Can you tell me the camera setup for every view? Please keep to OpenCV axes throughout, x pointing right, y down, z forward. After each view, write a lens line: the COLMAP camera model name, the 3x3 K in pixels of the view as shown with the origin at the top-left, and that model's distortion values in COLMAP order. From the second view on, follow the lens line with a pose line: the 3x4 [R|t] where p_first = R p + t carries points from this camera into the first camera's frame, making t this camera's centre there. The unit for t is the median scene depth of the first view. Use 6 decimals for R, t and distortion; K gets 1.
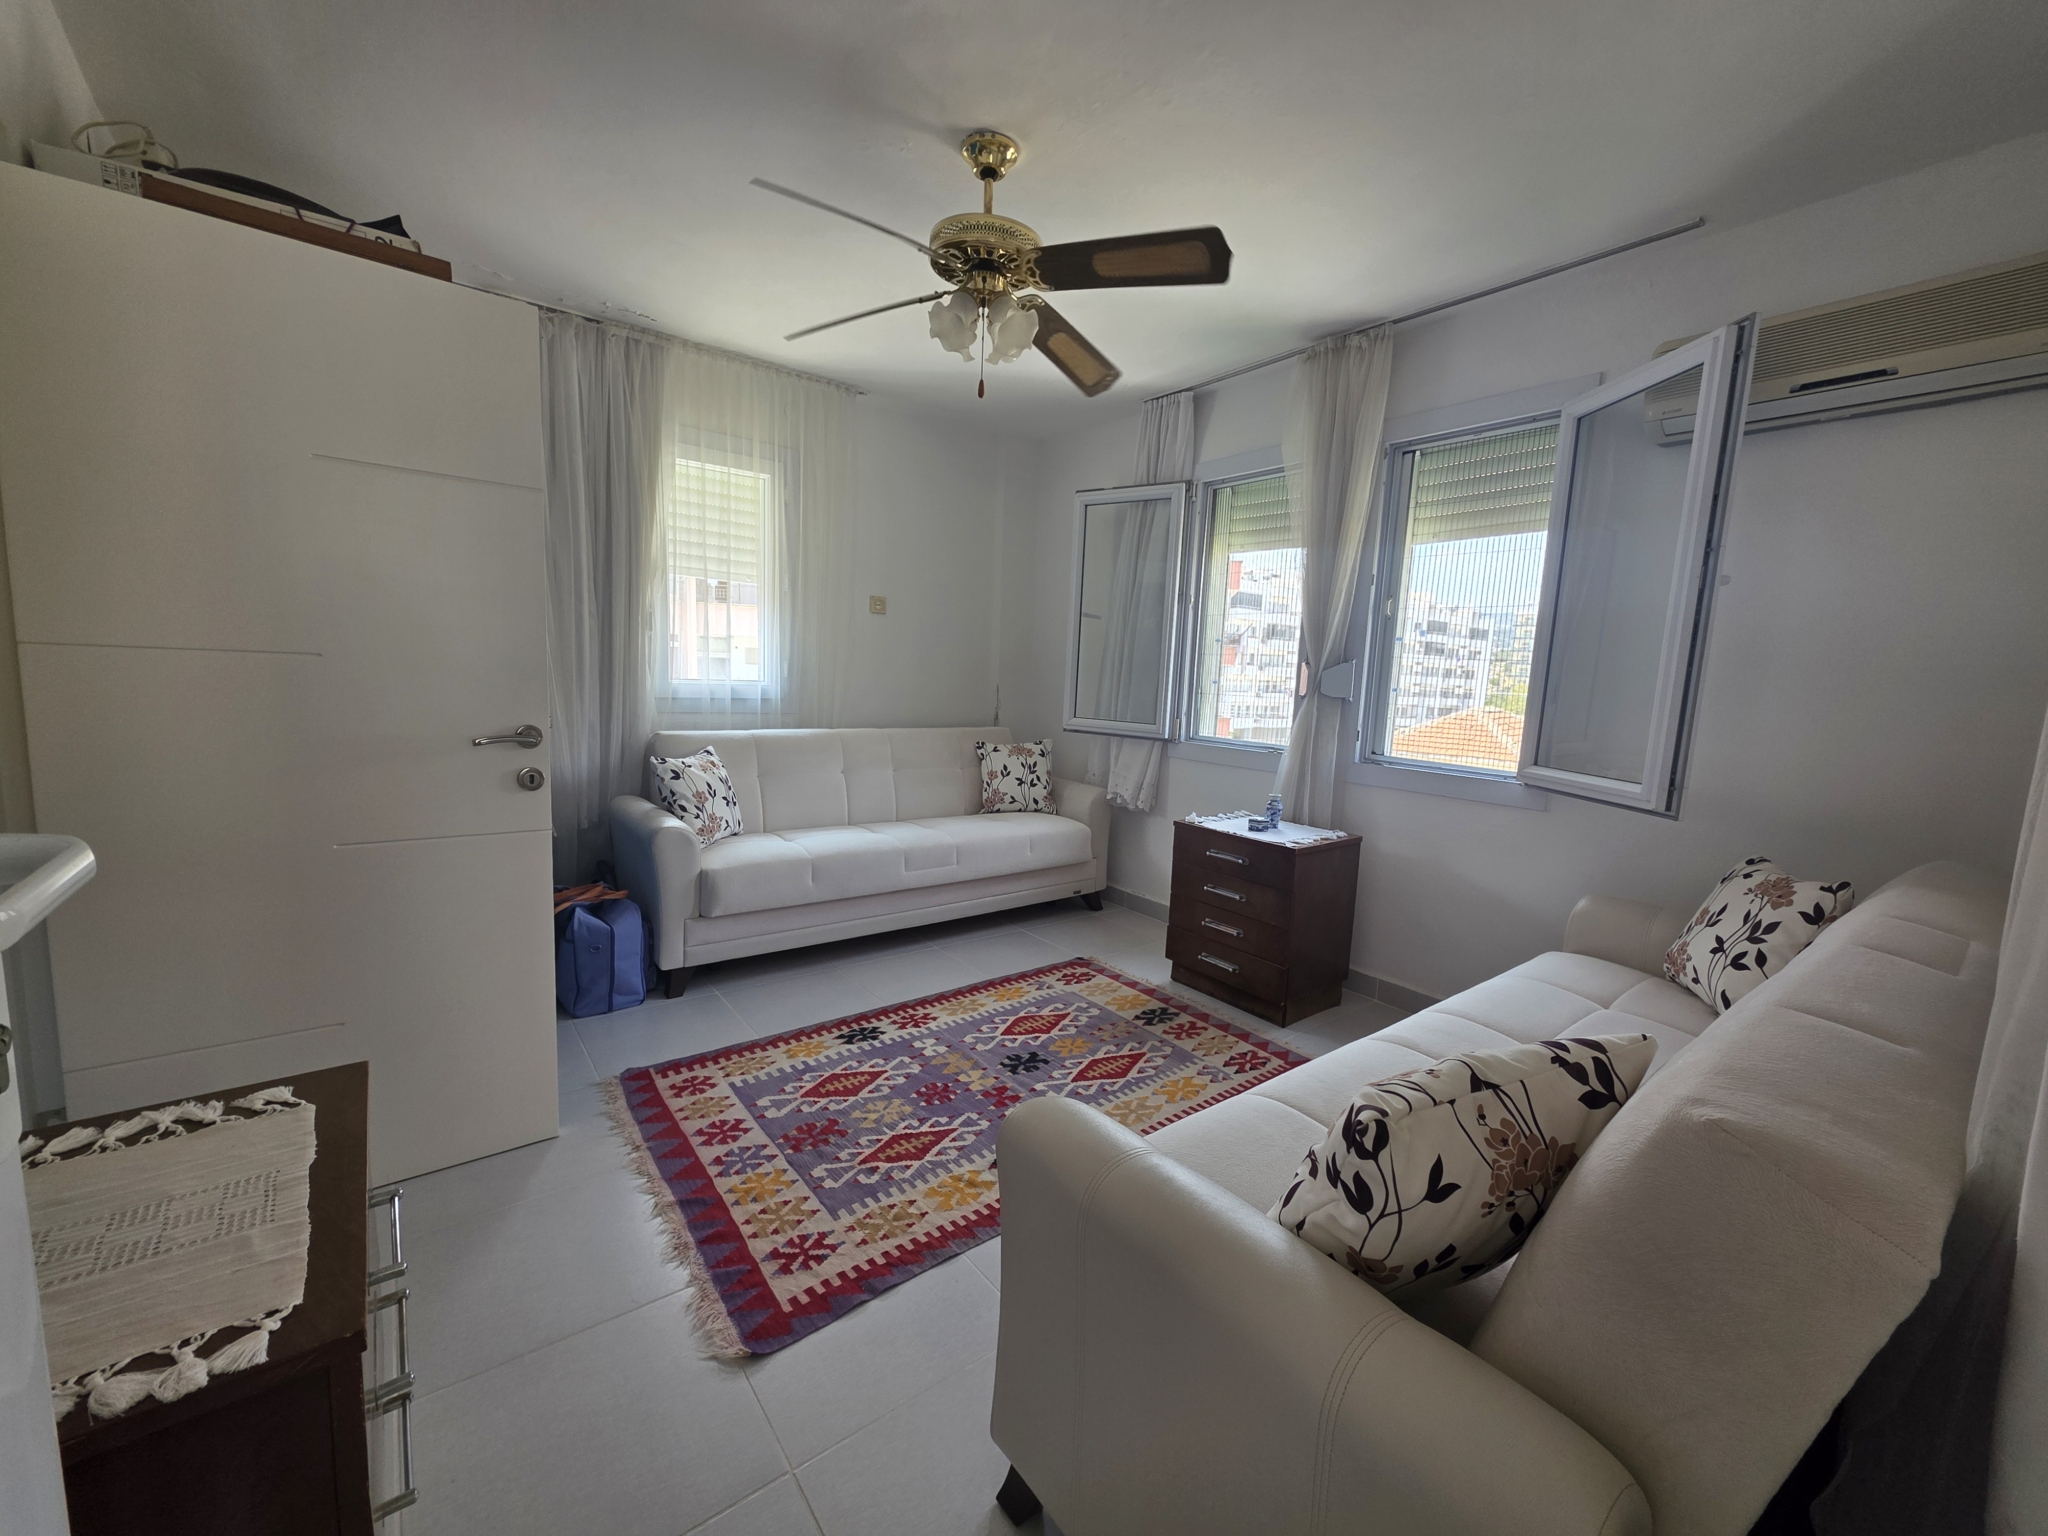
lens RADIAL K [[814.6, 0, 1033.0], [0, 814.6, 775.2], [0, 0, 1]] dist [0.002646, -0.000225]
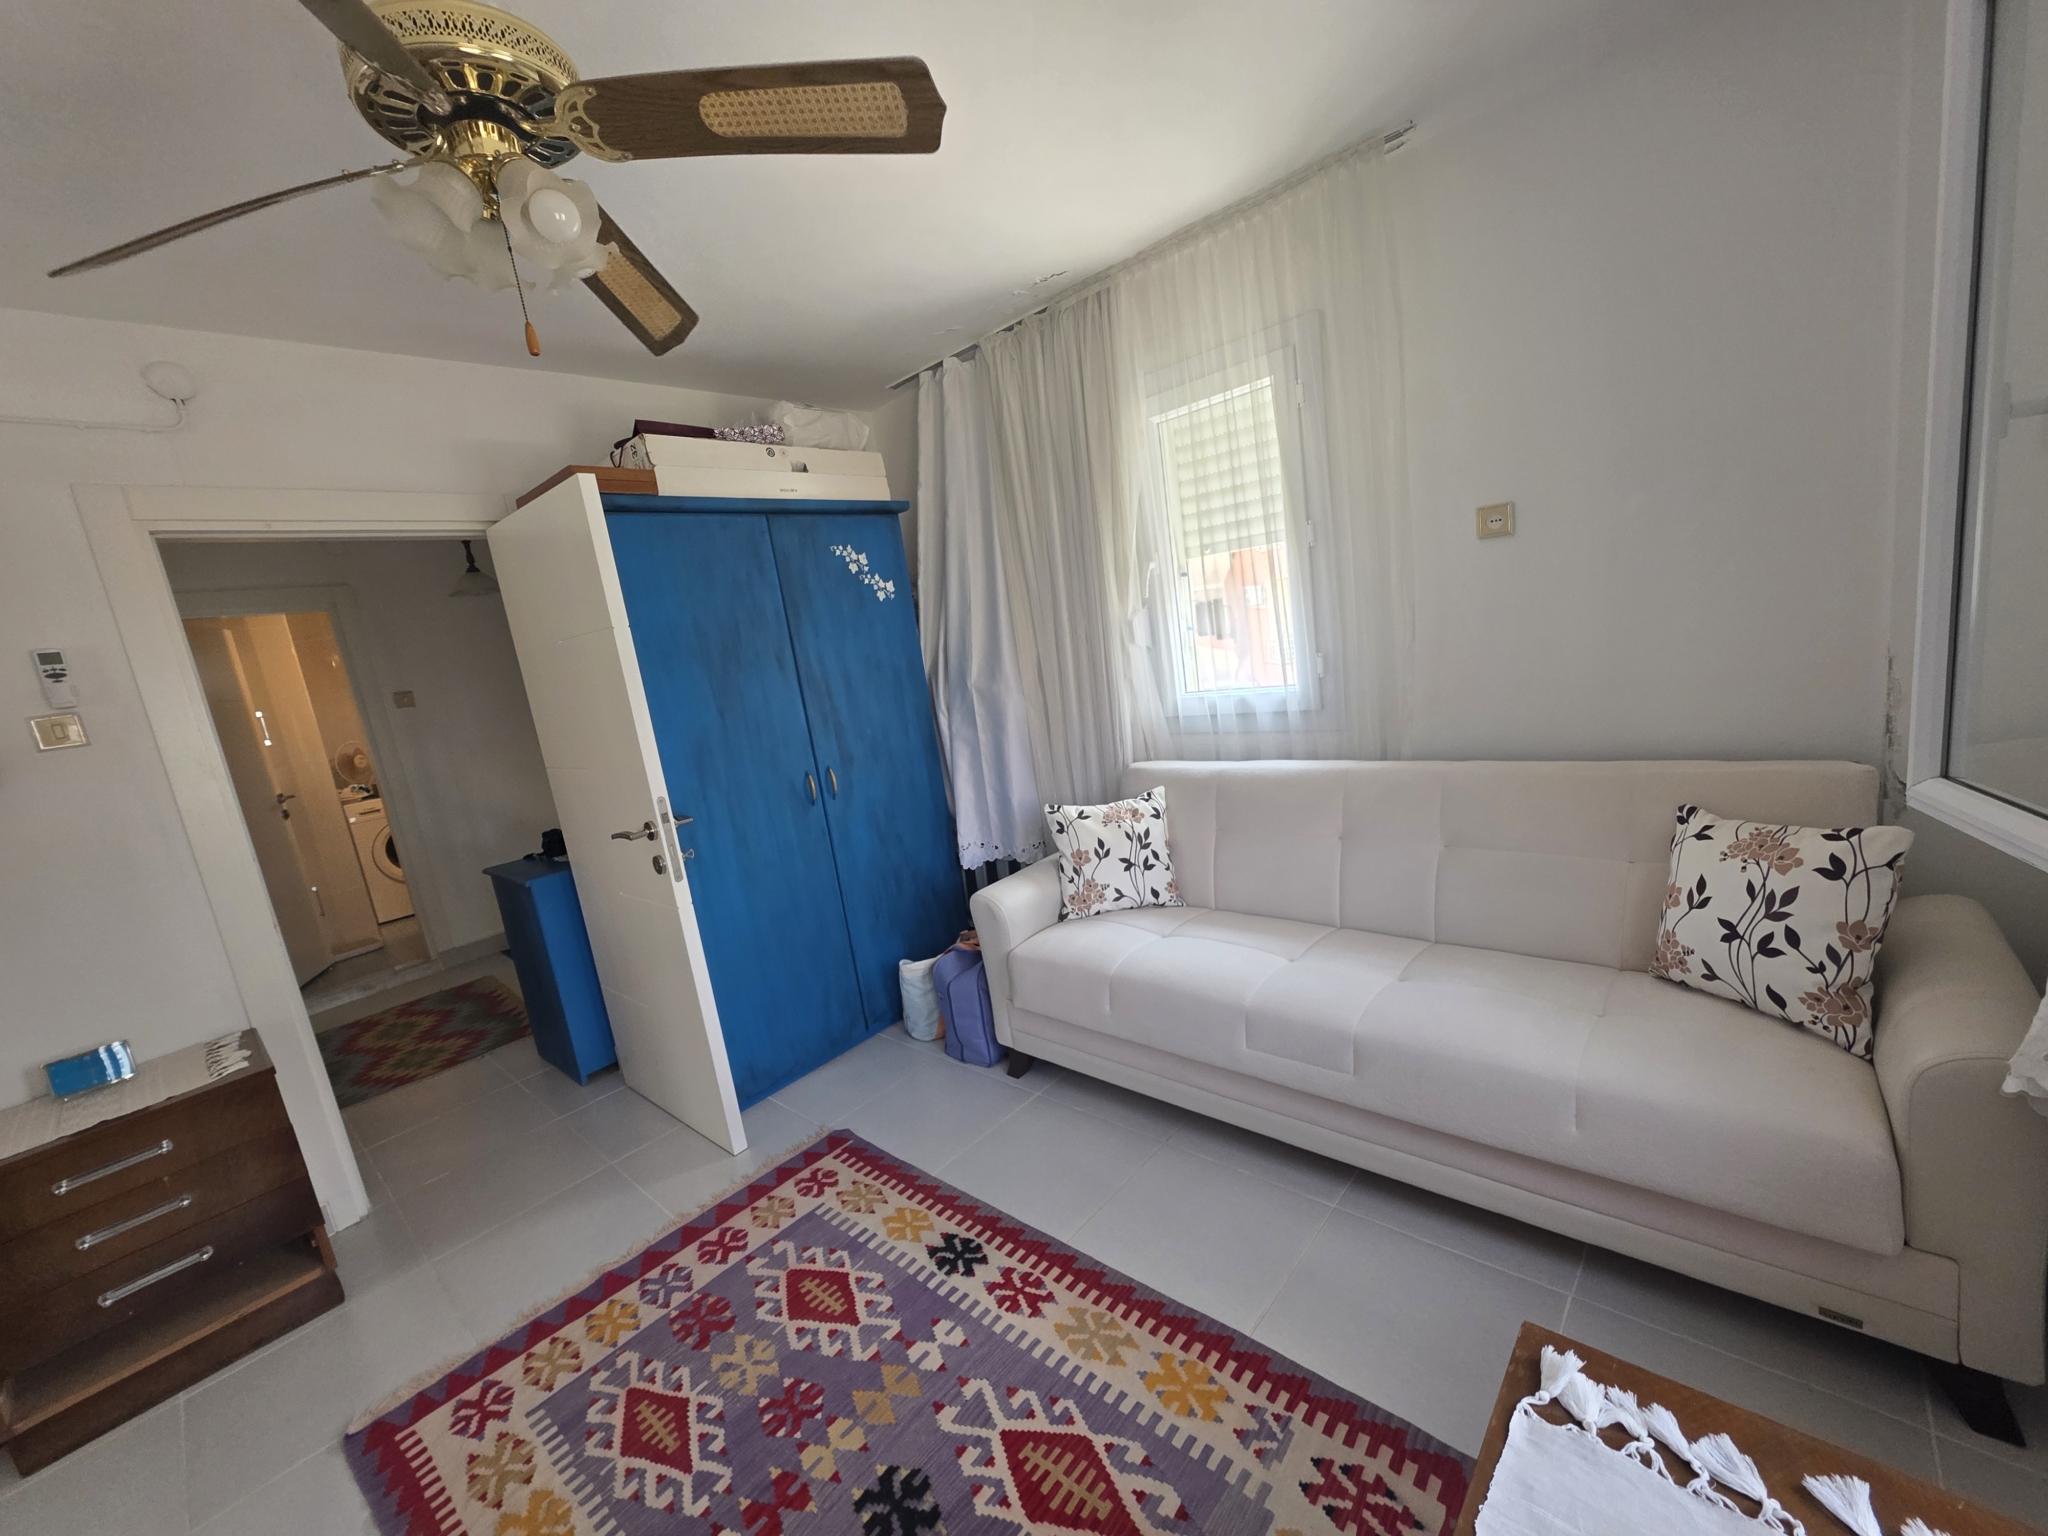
lens RADIAL K [[814.6, 0, 1033.0], [0, 814.6, 775.2], [0, 0, 1]] dist [0.002646, -0.000225]
pose [[0.161839, 0.106479, -0.981056, 0.440518], [0.024017, 0.993442, 0.111786, -0.170403], [0.986525, -0.041654, 0.158220, 0.937348]]
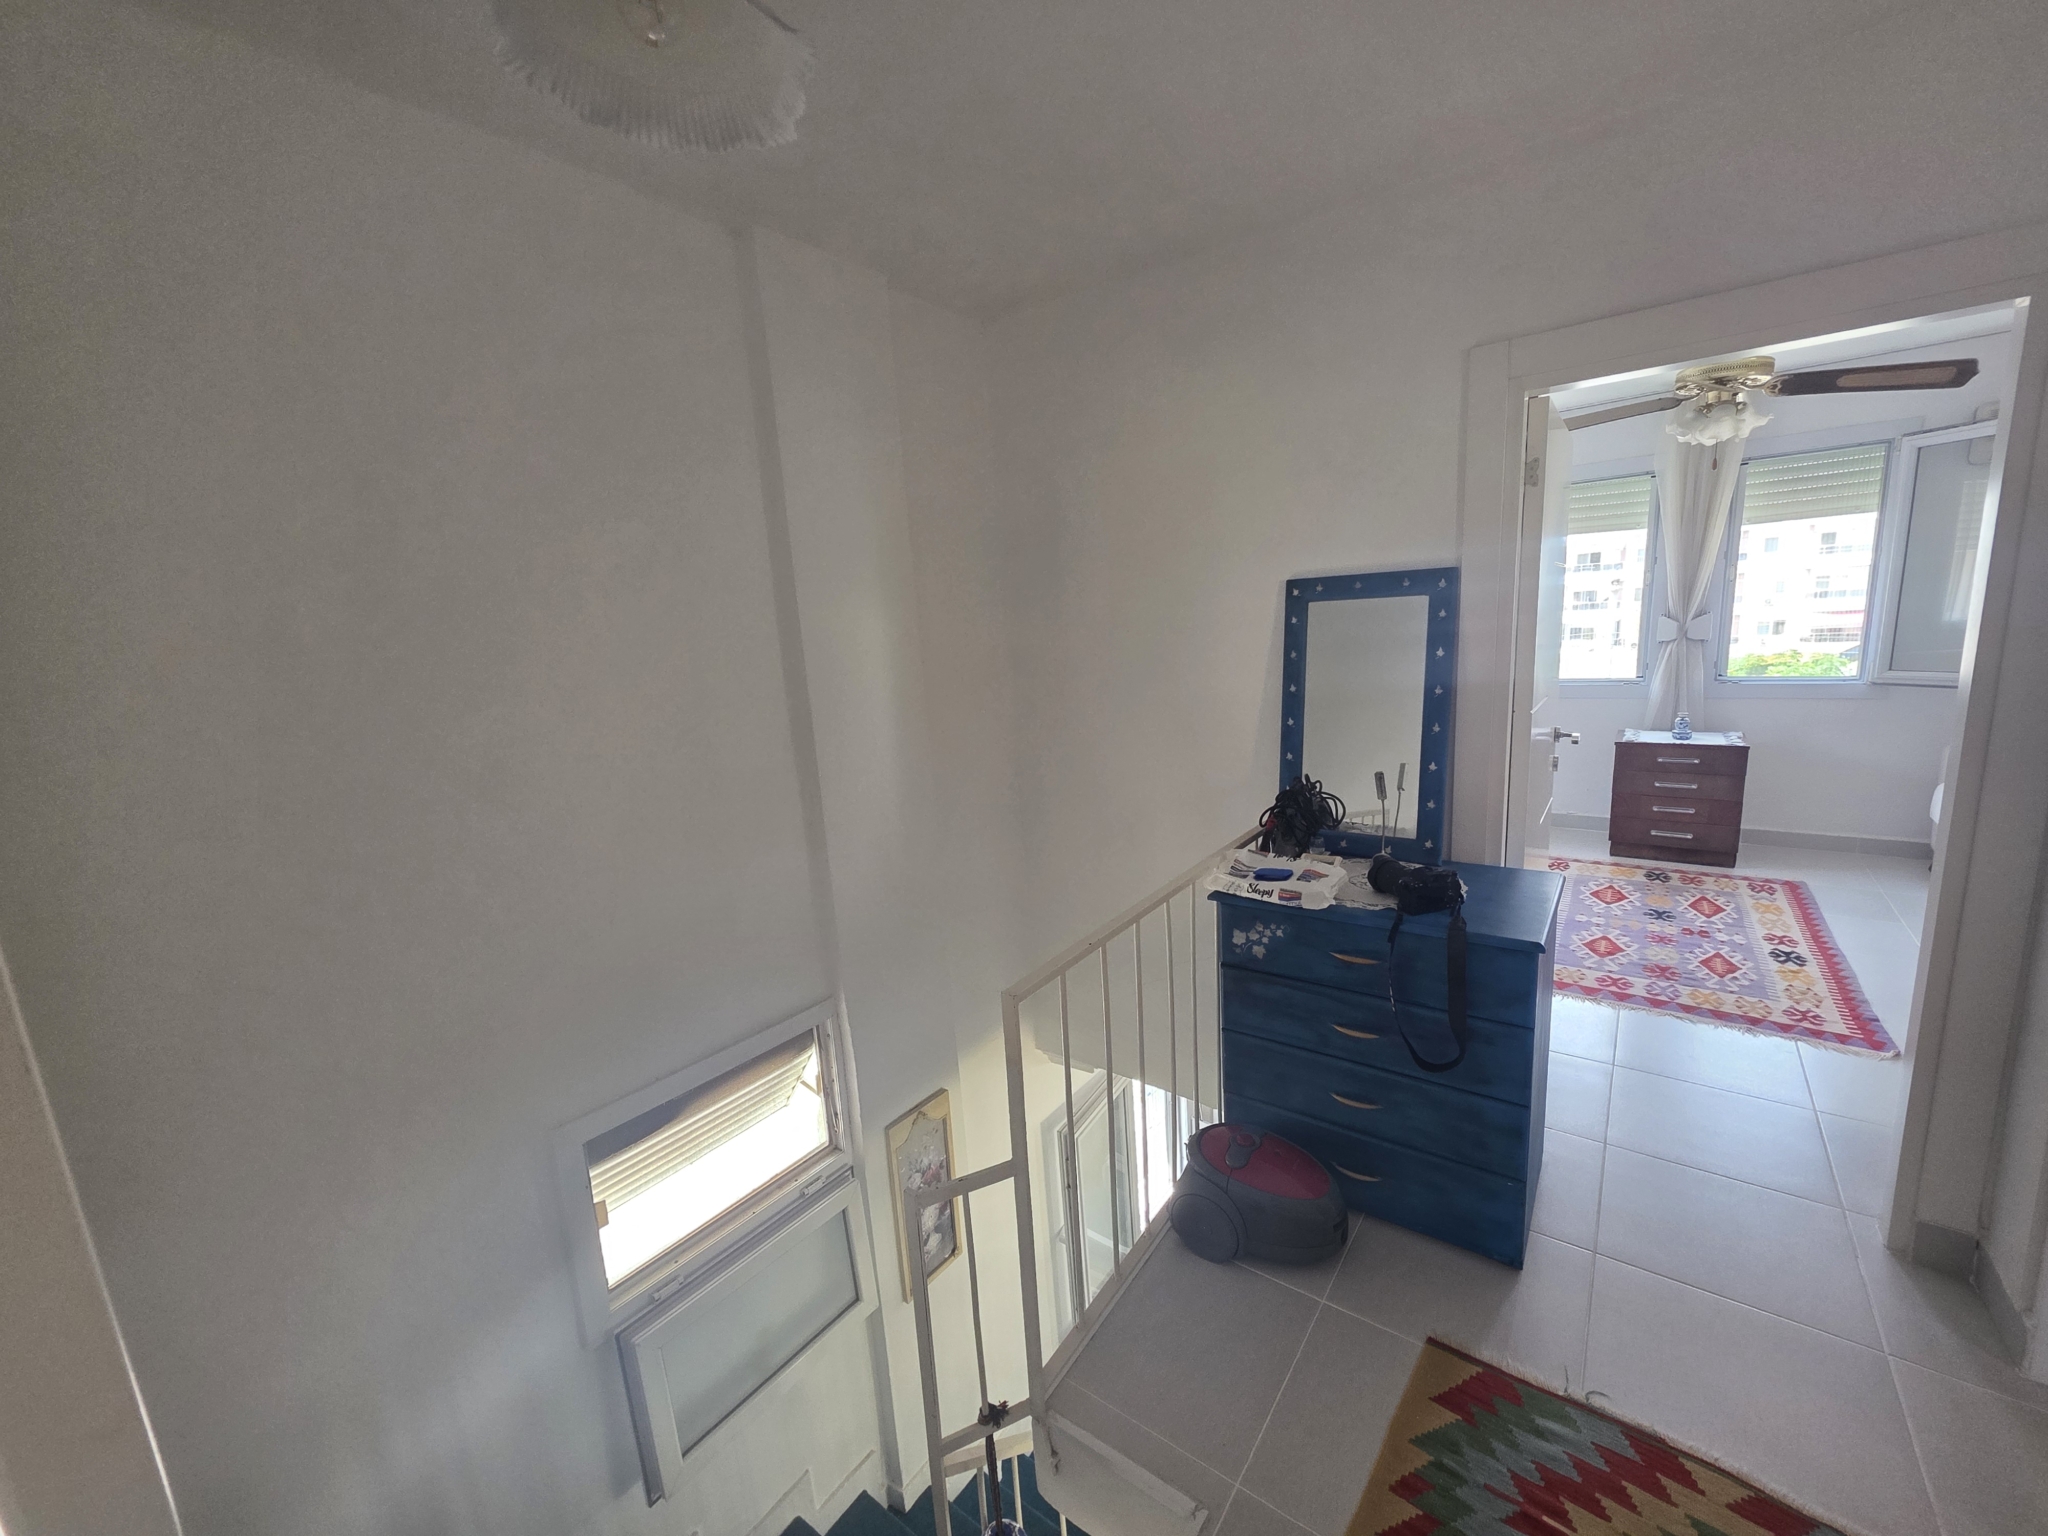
lens RADIAL K [[814.6, 0, 1033.0], [0, 814.6, 775.2], [0, 0, 1]] dist [0.002646, -0.000225]
pose [[0.962263, -0.149272, 0.227527, -1.275798], [0.136757, 0.988135, 0.069905, -0.139232], [-0.235262, -0.036151, 0.971259, -0.136800]]
